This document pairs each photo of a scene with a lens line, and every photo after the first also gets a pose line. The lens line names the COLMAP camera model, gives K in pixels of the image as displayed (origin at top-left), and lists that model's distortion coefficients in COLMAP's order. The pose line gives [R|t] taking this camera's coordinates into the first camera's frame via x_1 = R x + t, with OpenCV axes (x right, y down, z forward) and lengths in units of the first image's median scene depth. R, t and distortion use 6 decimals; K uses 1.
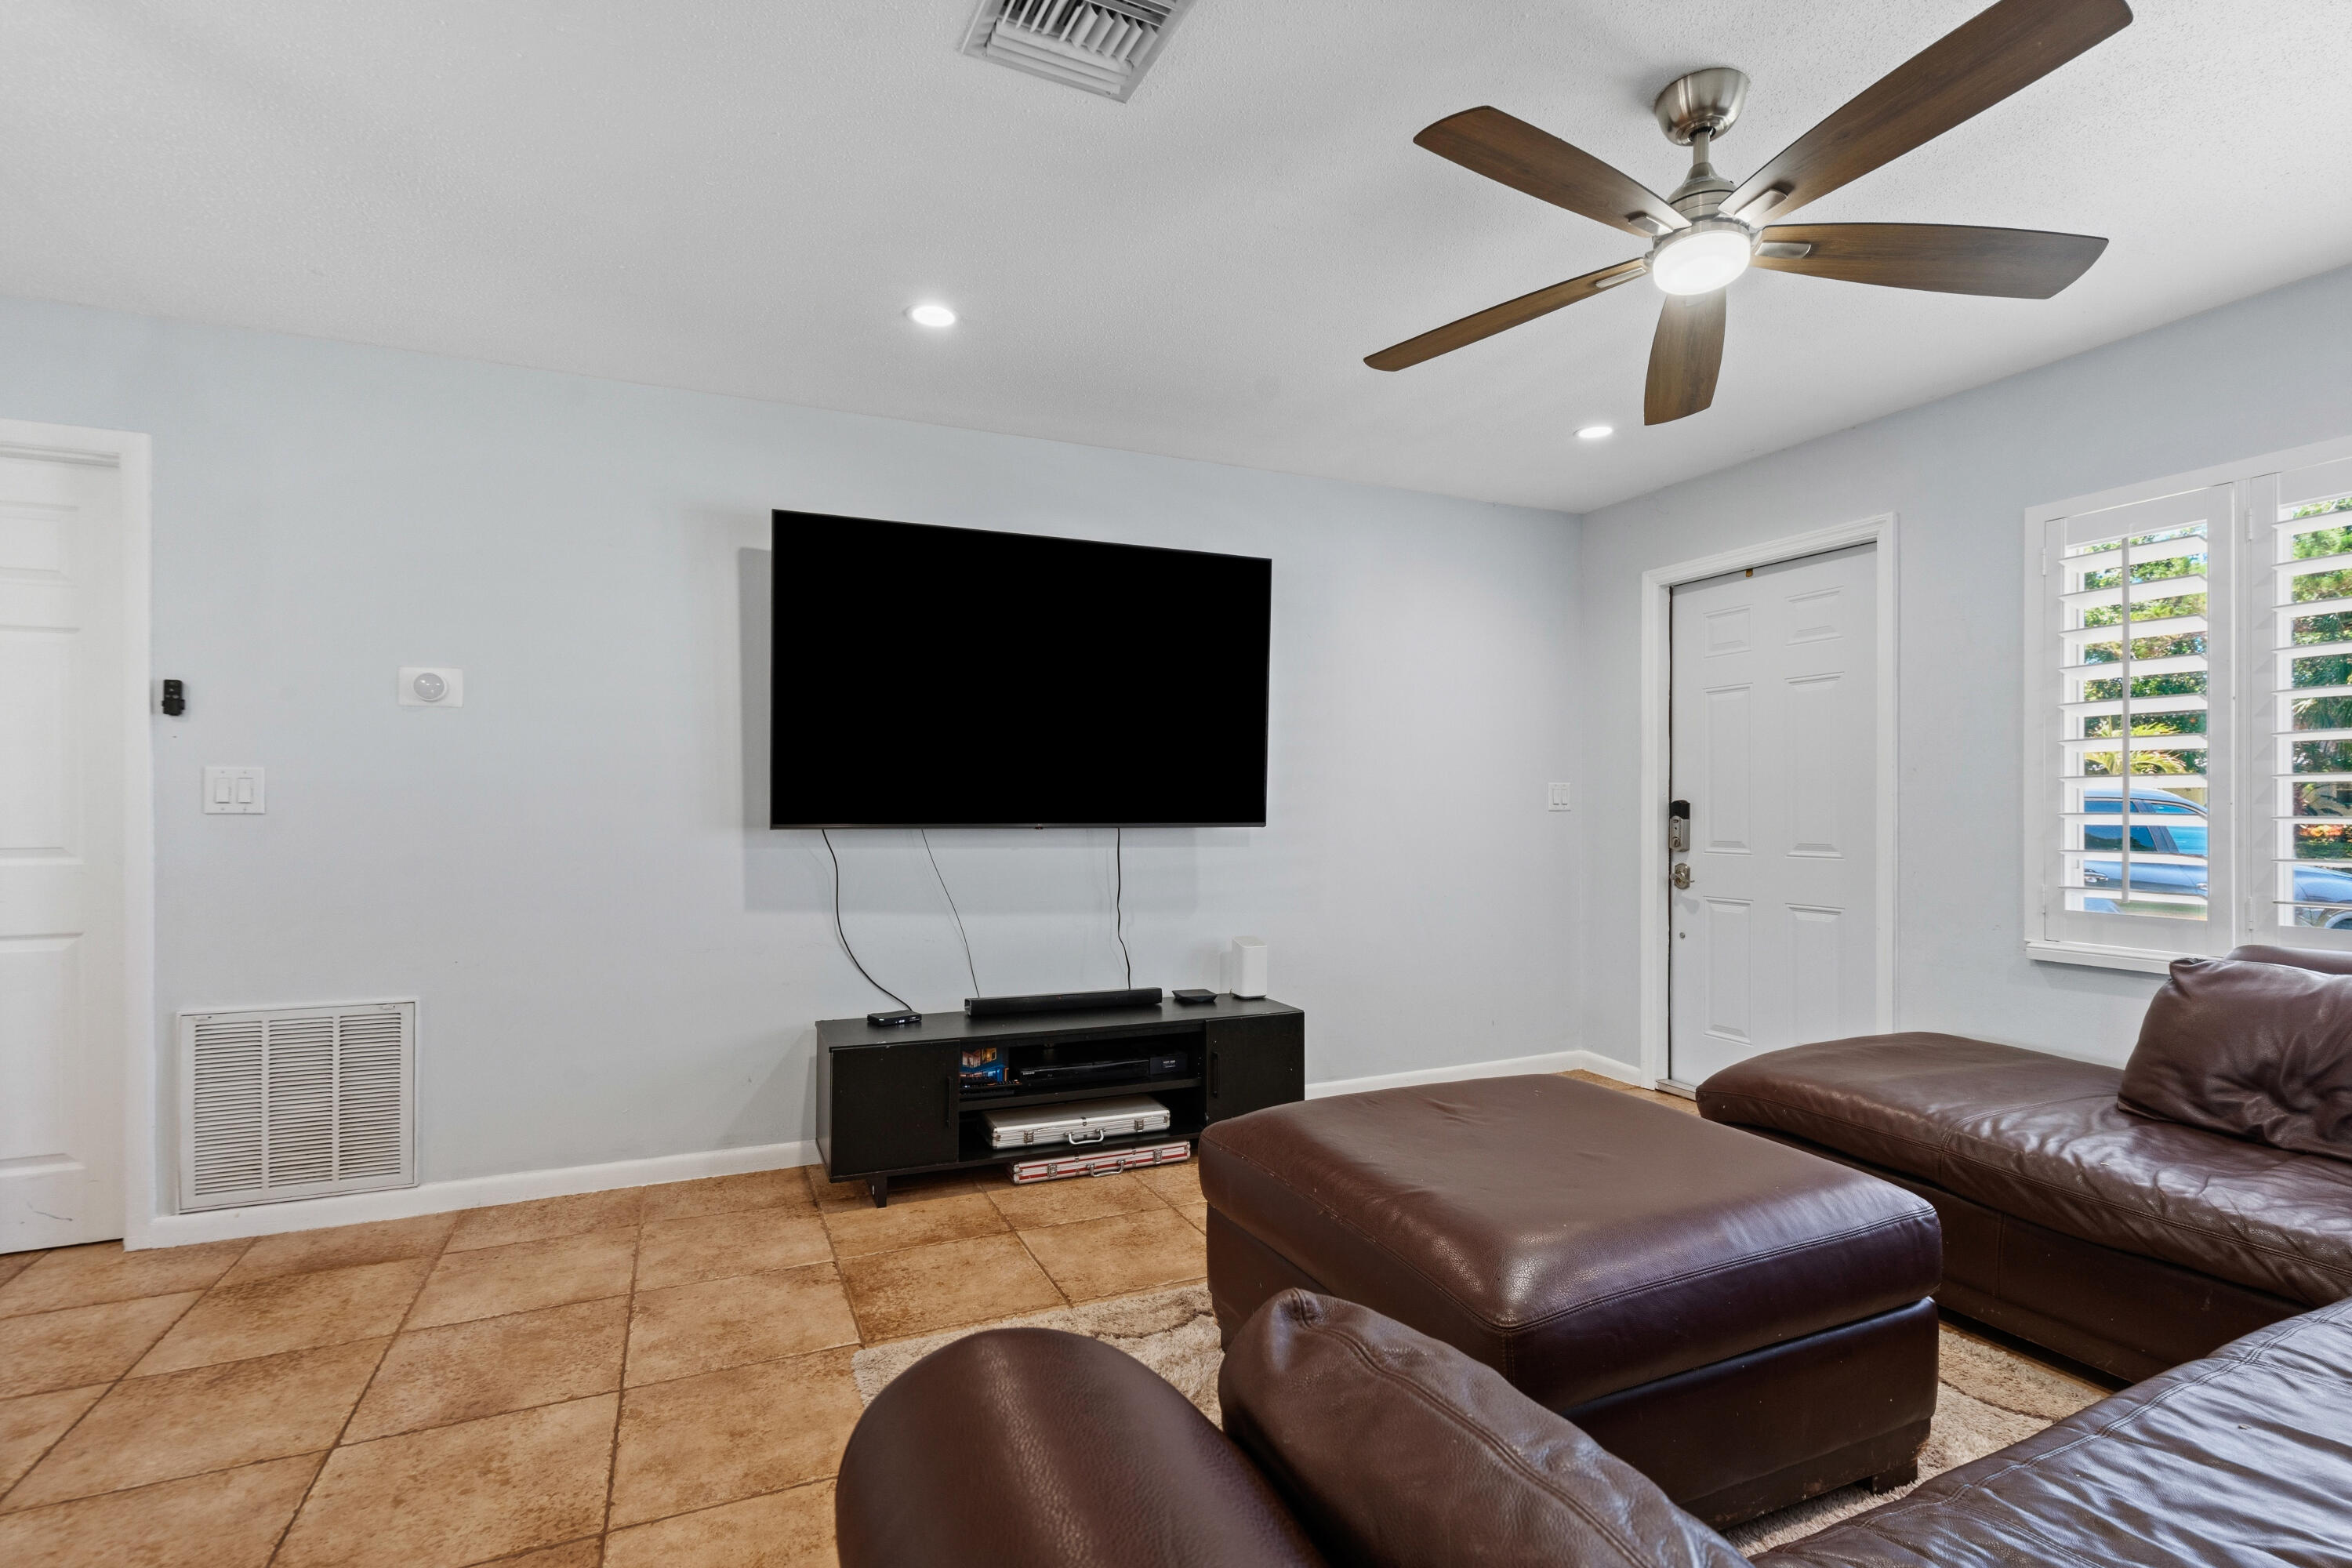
lens RADIAL K [[1102.5, 0, 1173.7], [0, 1102.5, 808.8], [0, 0, 1]] dist [-0.002133, 0.000495]
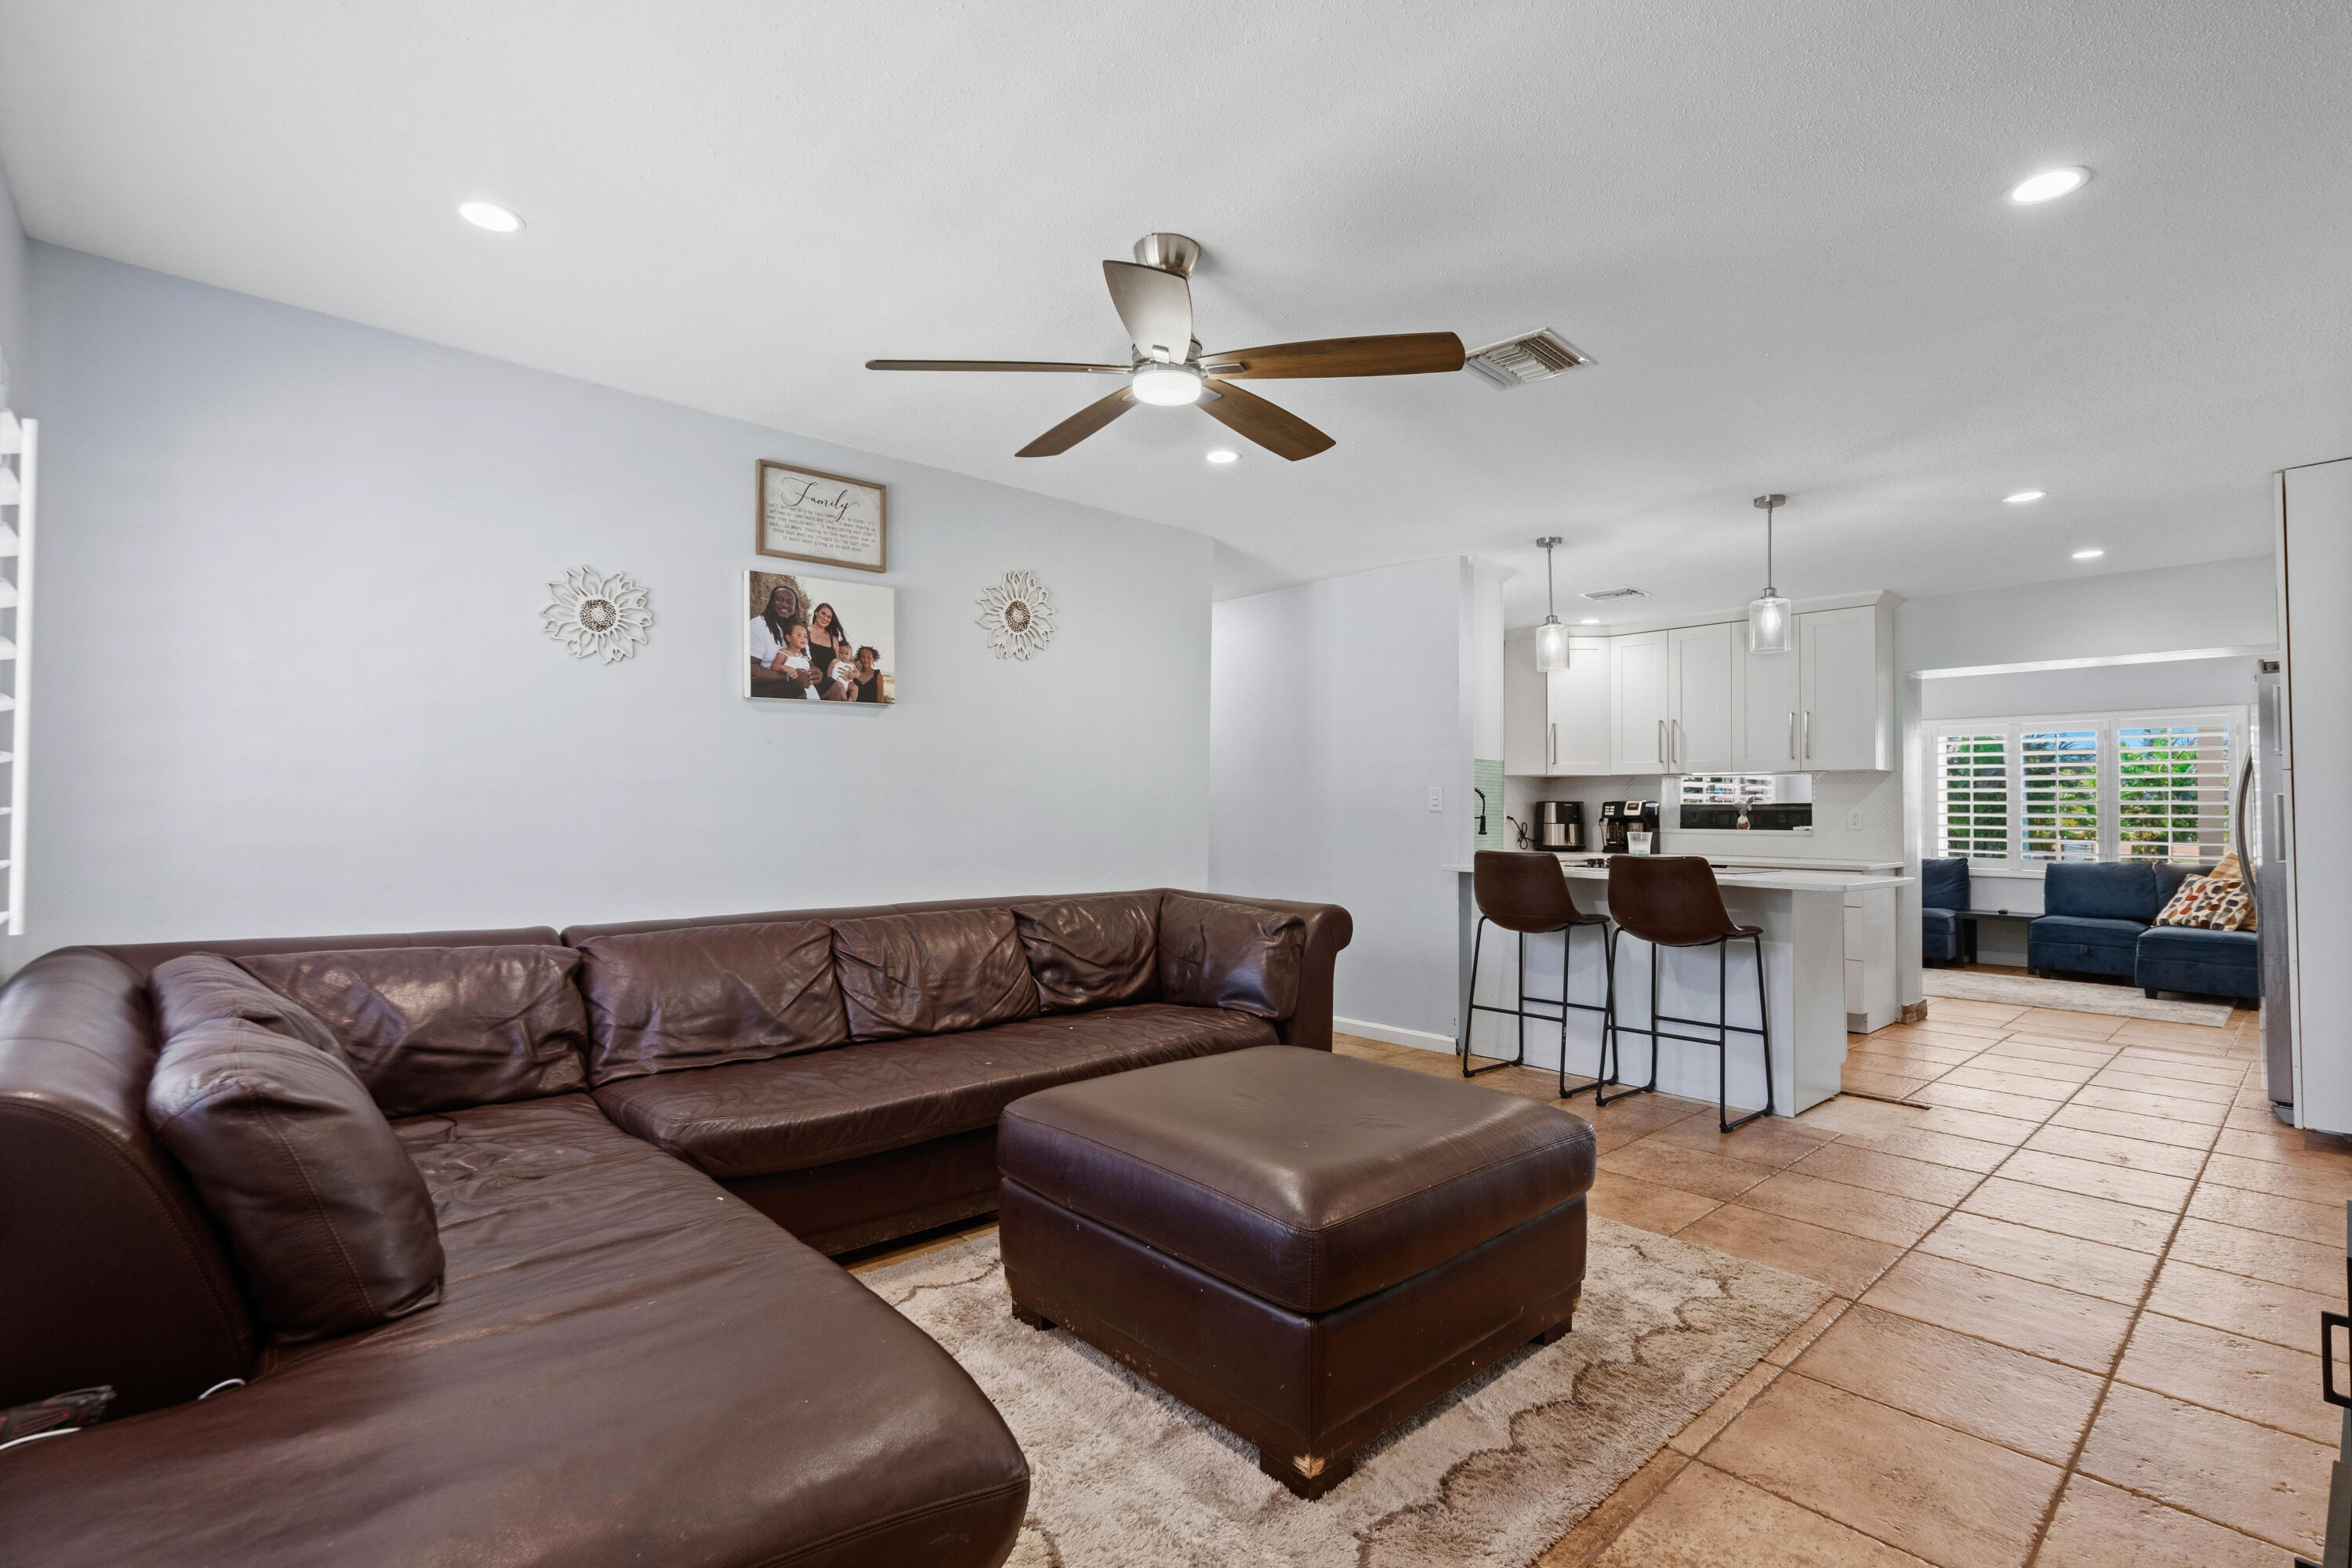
lens RADIAL K [[1080.5, 0, 1180.7], [0, 1080.5, 786.4], [0, 0, 1]] dist [-0.002371, 0.000933]
pose [[-0.949836, -0.016620, -0.312306, 0.568811], [-0.010547, 0.999721, -0.021124, -0.003684], [0.312570, -0.016770, -0.949747, 1.444880]]
